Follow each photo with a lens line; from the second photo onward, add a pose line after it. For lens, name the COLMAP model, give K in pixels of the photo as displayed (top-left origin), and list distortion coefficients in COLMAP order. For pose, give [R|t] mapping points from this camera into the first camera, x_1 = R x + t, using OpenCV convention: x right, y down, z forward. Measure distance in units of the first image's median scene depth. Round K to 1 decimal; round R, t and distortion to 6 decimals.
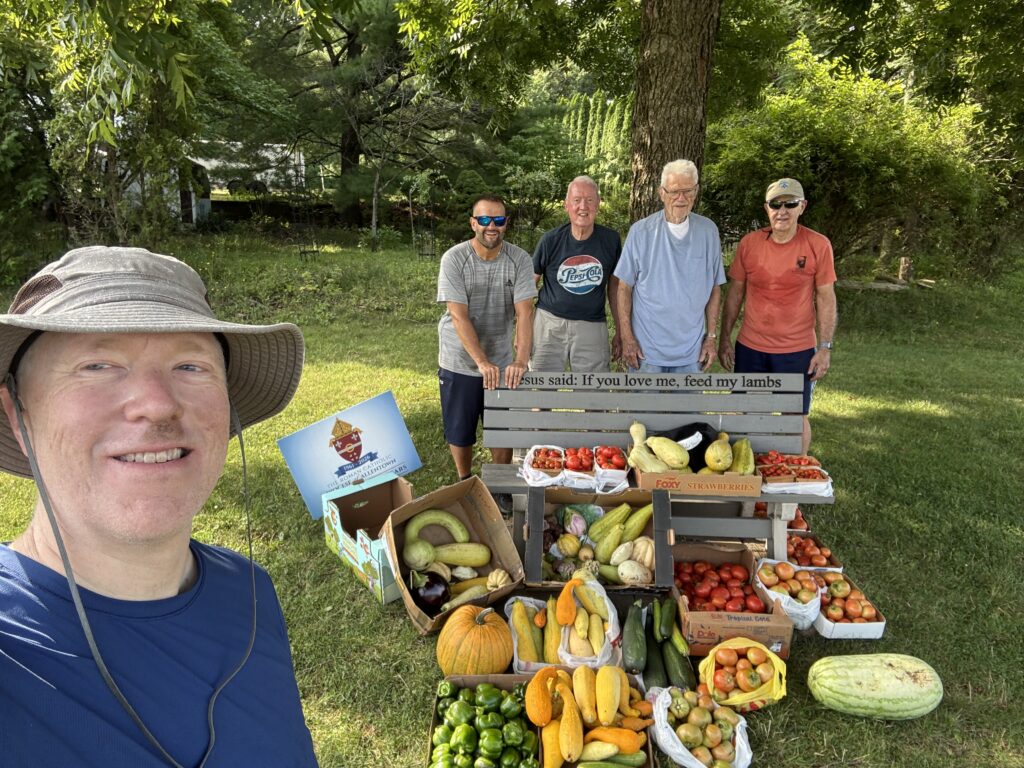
lens RADIAL K [[684.0, 0, 512.0], [0, 684.0, 384.0], [0, 0, 1]] dist [0.084580, -0.123128]
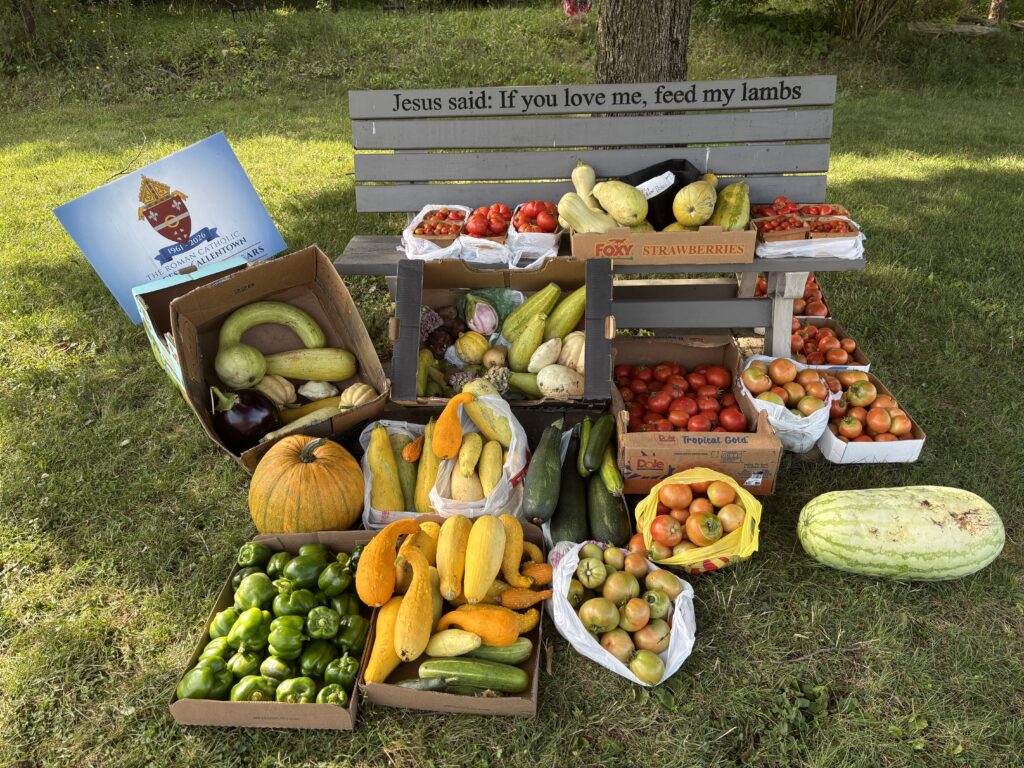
lens RADIAL K [[776.7, 0, 512.0], [0, 776.7, 384.0], [0, 0, 1]] dist [0.031894, -0.048580]
pose [[0.999415, -0.029450, -0.017389, 0.146382], [0.032847, 0.968172, 0.248120, 0.086599], [0.009528, -0.248546, 0.968573, 0.263951]]
